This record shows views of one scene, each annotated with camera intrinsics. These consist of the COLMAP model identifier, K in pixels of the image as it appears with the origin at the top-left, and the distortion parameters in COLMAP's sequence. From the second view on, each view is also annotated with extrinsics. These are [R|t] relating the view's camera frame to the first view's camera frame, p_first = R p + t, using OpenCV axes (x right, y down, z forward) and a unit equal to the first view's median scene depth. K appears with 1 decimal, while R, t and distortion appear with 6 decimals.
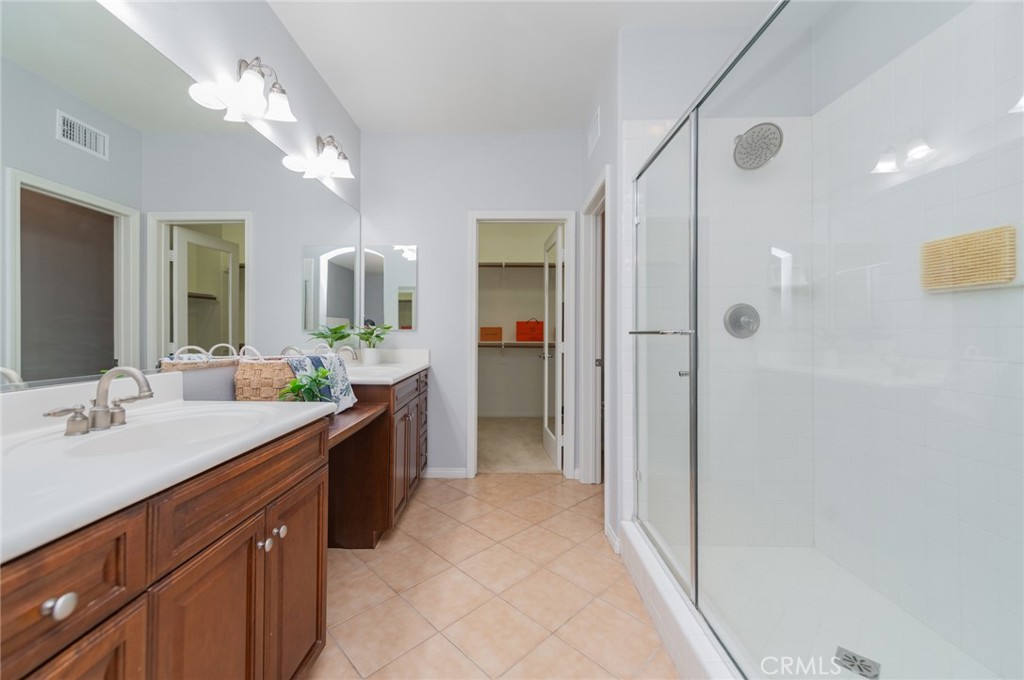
lens RADIAL K [[400.6, 0, 512.0], [0, 400.6, 333.6], [0, 0, 1]] dist [0.013529, -0.004197]
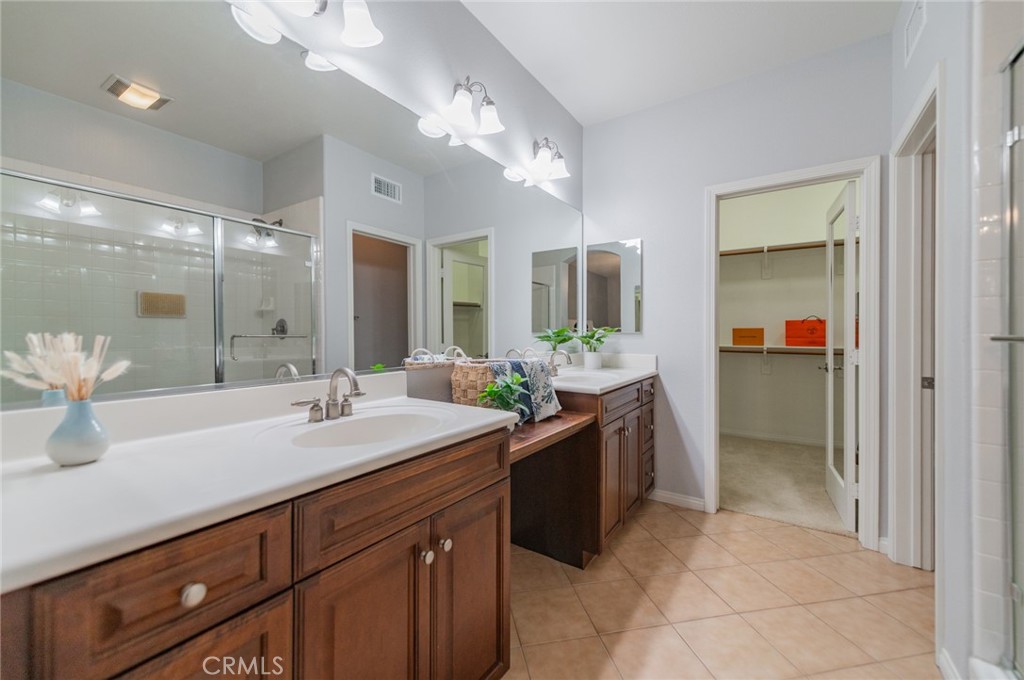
lens RADIAL K [[400.6, 0, 526.2], [0, 400.6, 334.4], [0, 0, 1]] dist [0.013529, -0.004197]
pose [[0.830275, 0.000967, -0.557354, 0.060350], [-0.000339, 0.999999, 0.001231, -0.007921], [0.557354, -0.000833, 0.830274, 0.147140]]
